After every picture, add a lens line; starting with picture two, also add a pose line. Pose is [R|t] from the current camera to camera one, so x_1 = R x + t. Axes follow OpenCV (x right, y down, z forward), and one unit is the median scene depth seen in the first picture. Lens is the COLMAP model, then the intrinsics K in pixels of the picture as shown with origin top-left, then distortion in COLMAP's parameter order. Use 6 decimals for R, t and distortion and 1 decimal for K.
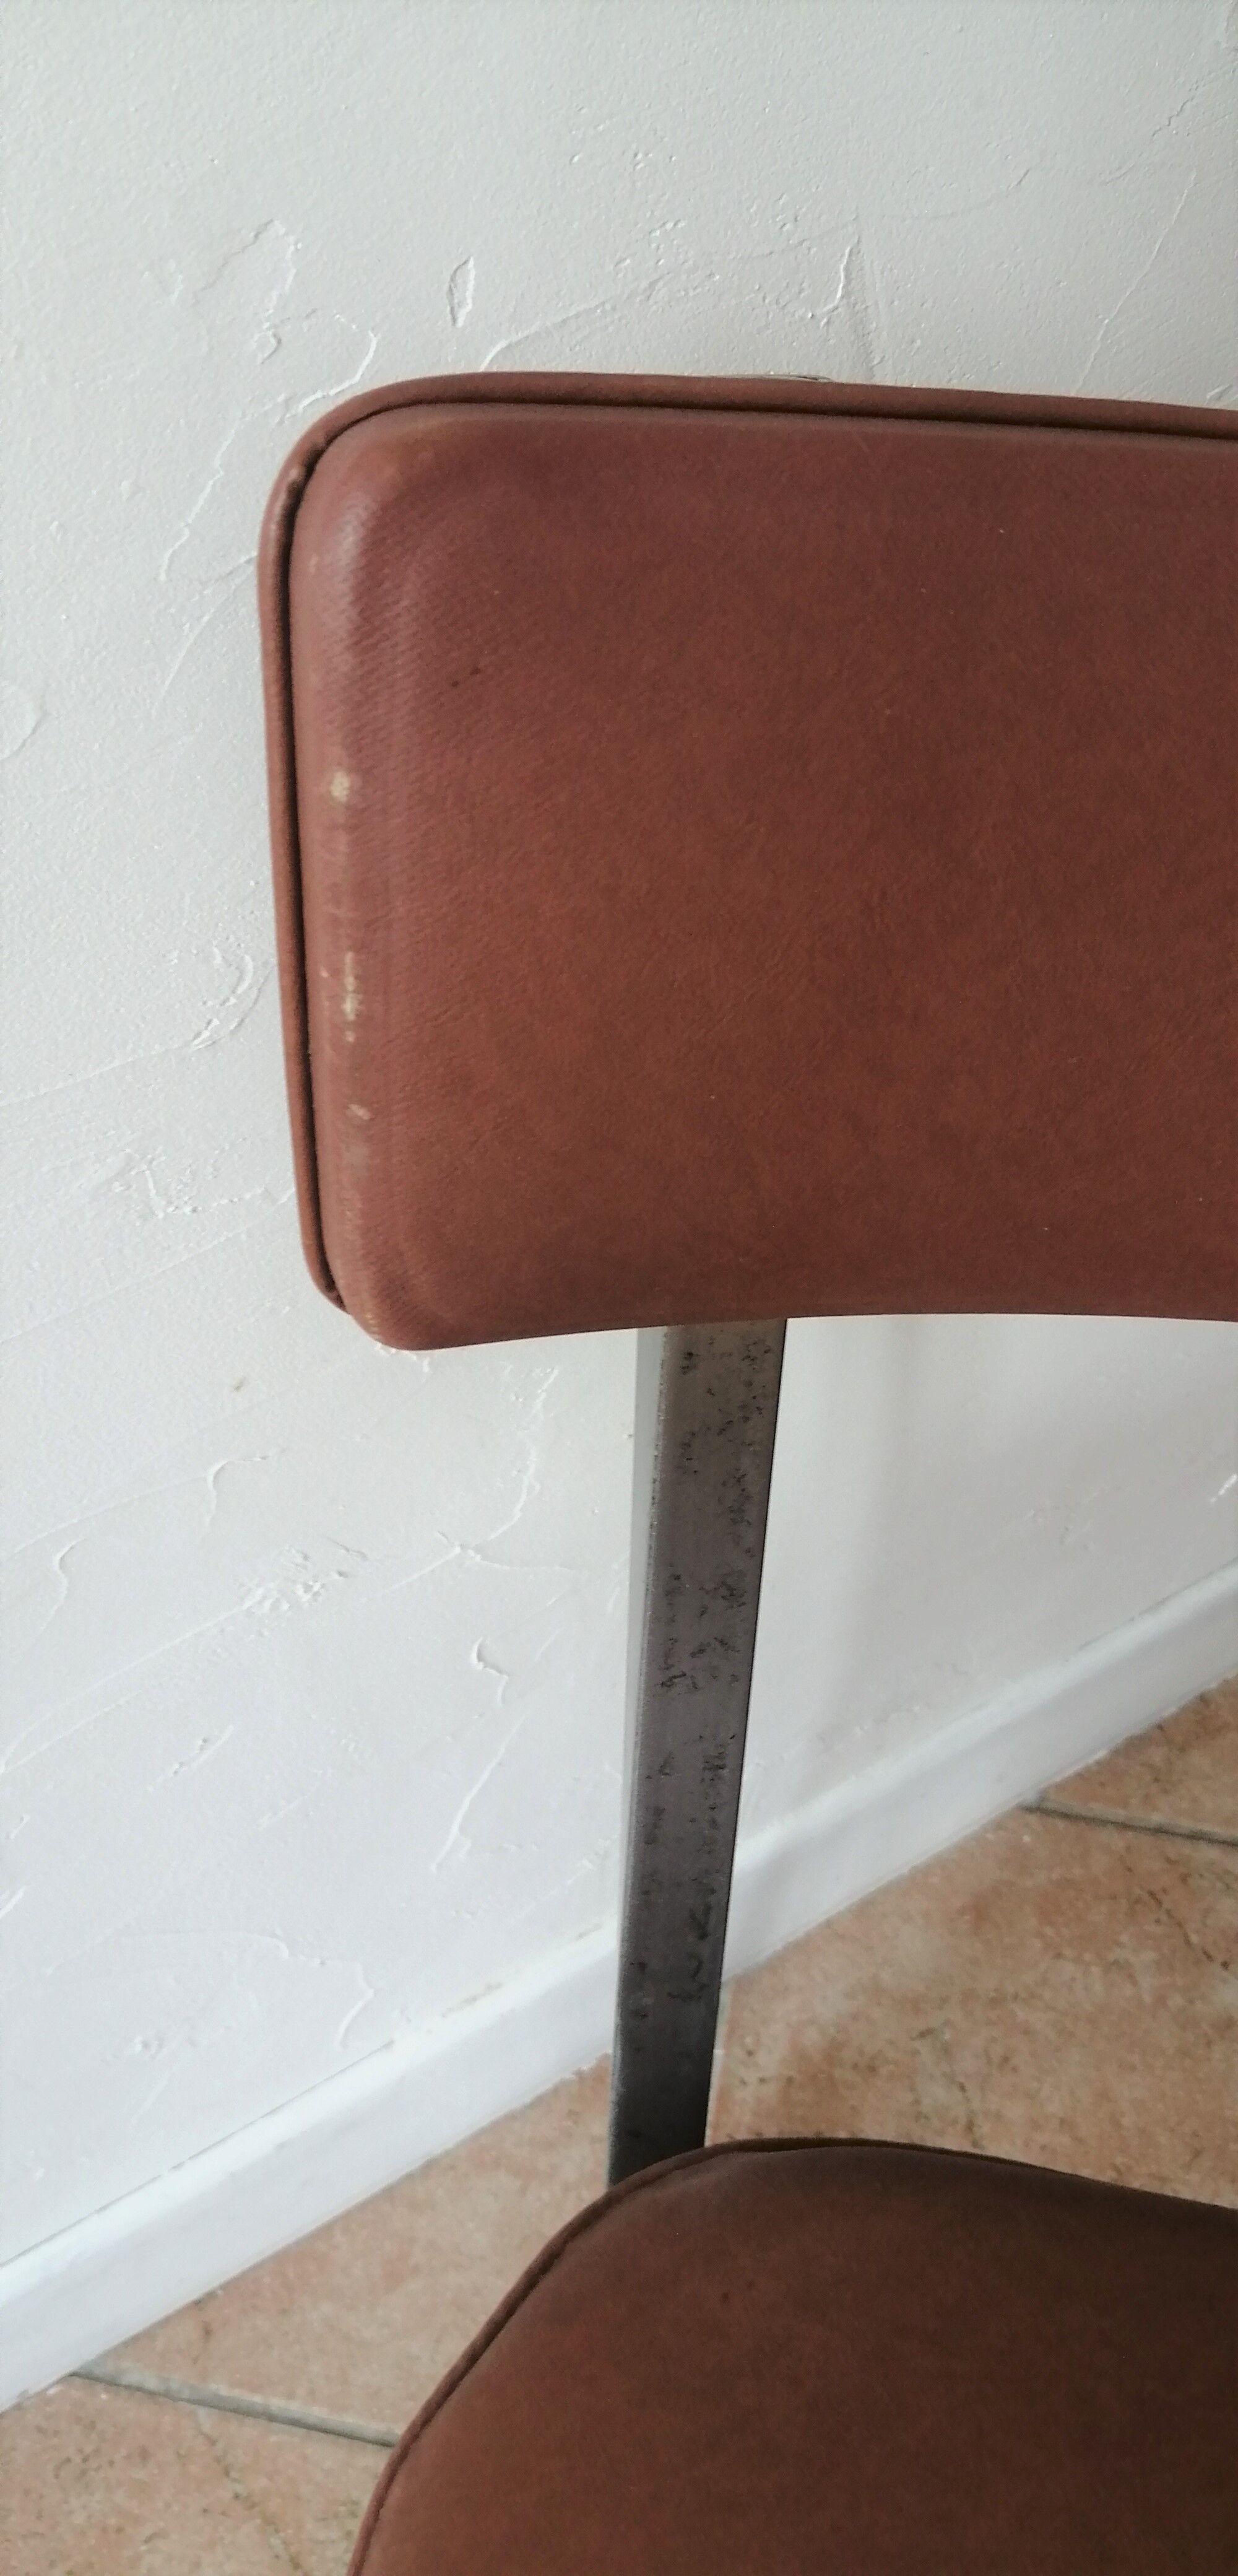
lens RADIAL K [[2057.7, 0, 614.4], [0, 2057.7, 1272.2], [0, 0, 1]] dist [0.057847, -0.156081]
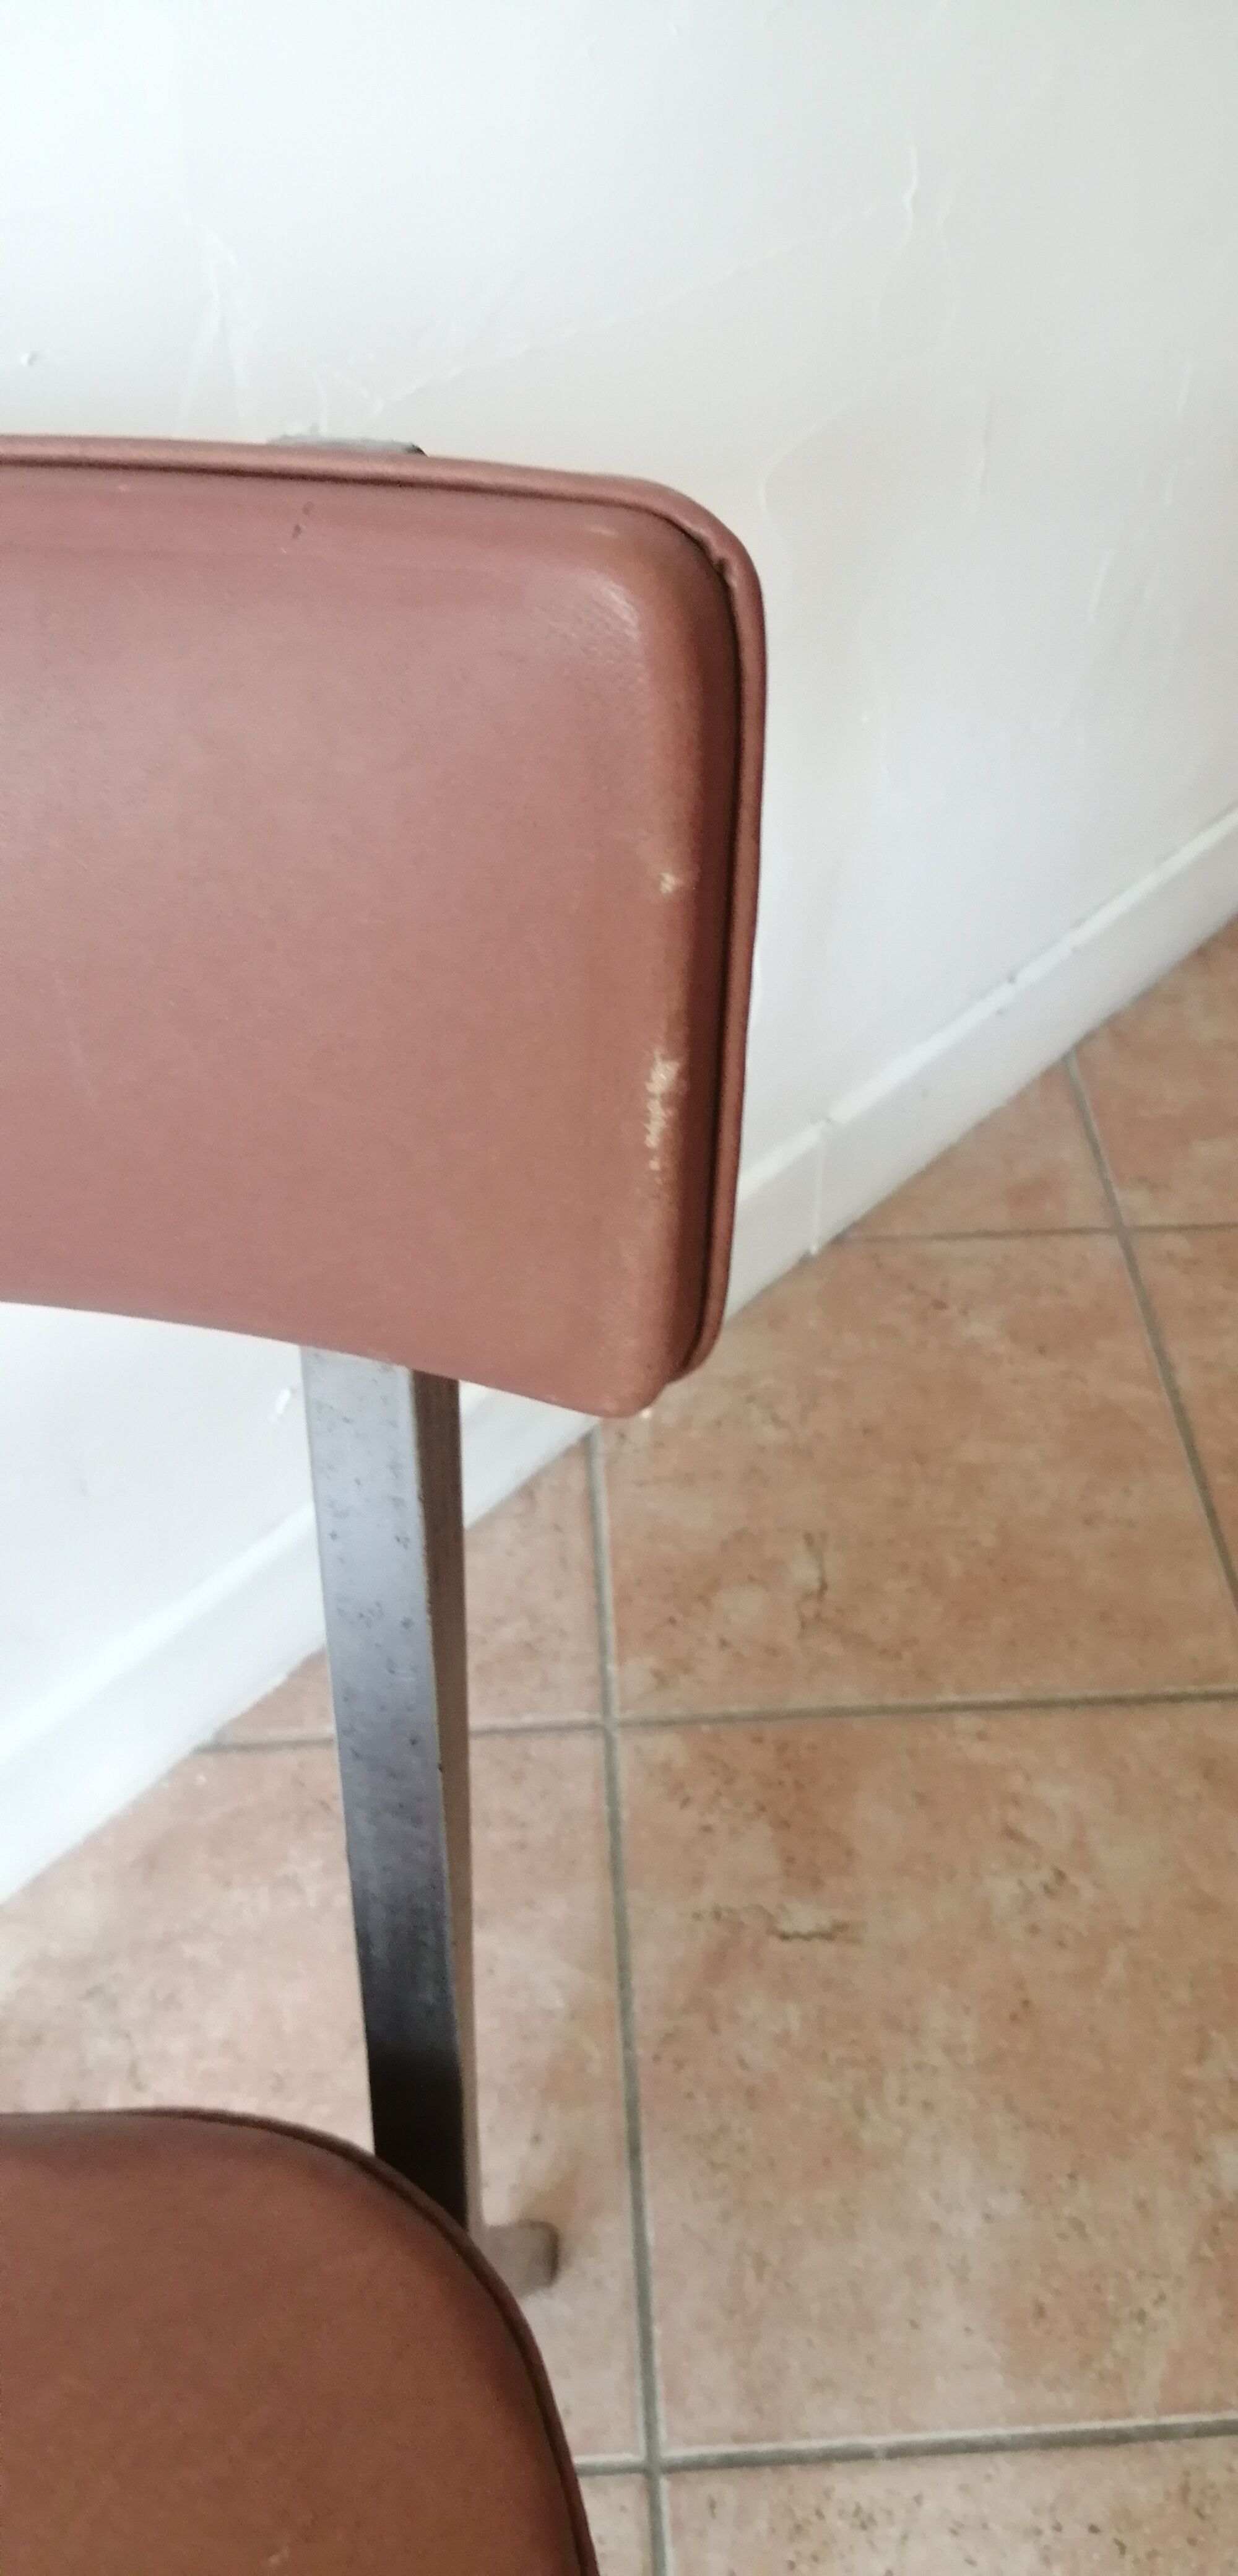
lens RADIAL K [[2057.7, 0, 619.3], [0, 2057.7, 1288.2], [0, 0, 1]] dist [0.057847, -0.156081]
pose [[0.969779, -0.199740, 0.140115, 0.326164], [0.196378, 0.979808, 0.037565, 0.041258], [-0.144789, -0.008915, 0.989422, -0.040385]]
